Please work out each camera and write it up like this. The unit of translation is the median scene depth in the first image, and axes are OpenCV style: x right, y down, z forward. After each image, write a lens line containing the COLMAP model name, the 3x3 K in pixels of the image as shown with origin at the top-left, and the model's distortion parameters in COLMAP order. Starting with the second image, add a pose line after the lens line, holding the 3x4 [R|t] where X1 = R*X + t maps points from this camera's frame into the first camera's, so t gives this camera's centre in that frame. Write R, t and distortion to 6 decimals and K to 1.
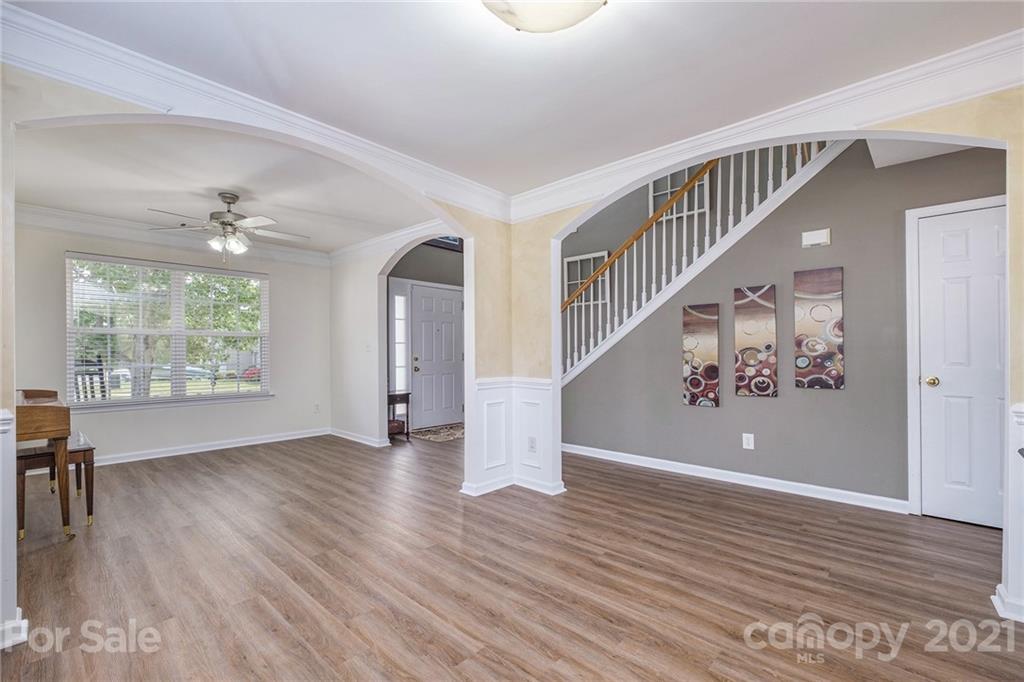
lens RADIAL K [[447.4, 0, 507.6], [0, 447.4, 345.4], [0, 0, 1]] dist [-0.007880, -0.000672]
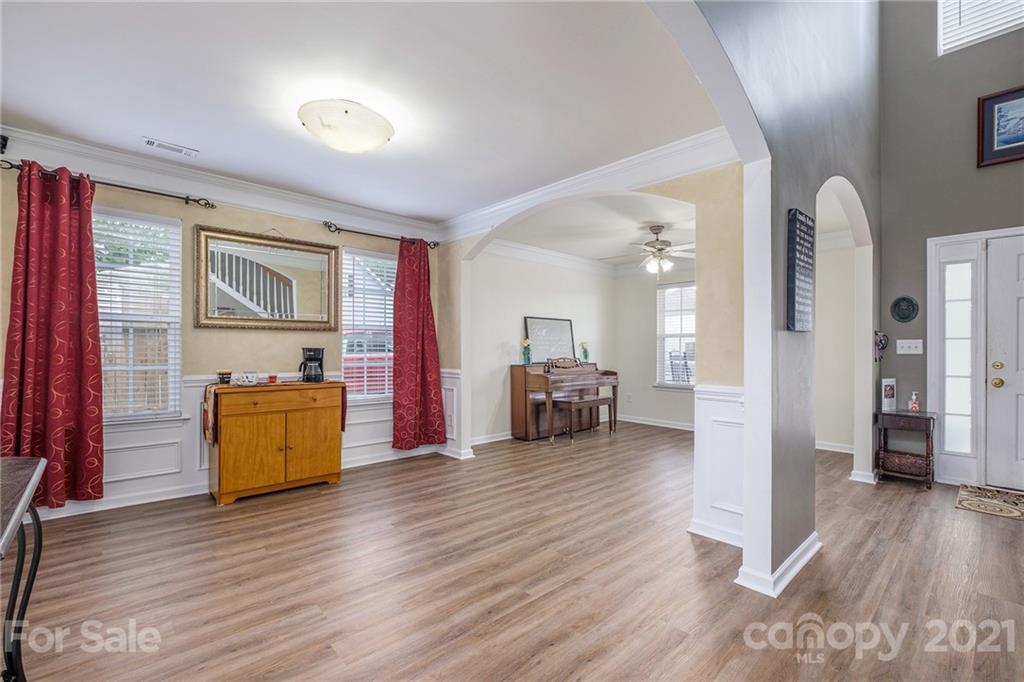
lens RADIAL K [[447.4, 0, 508.3], [0, 447.4, 347.8], [0, 0, 1]] dist [-0.007880, -0.000672]
pose [[-0.081743, -0.004968, -0.996641, 1.081504], [0.003180, 0.999981, -0.005245, 0.020726], [0.996648, -0.003598, -0.081726, 1.078877]]
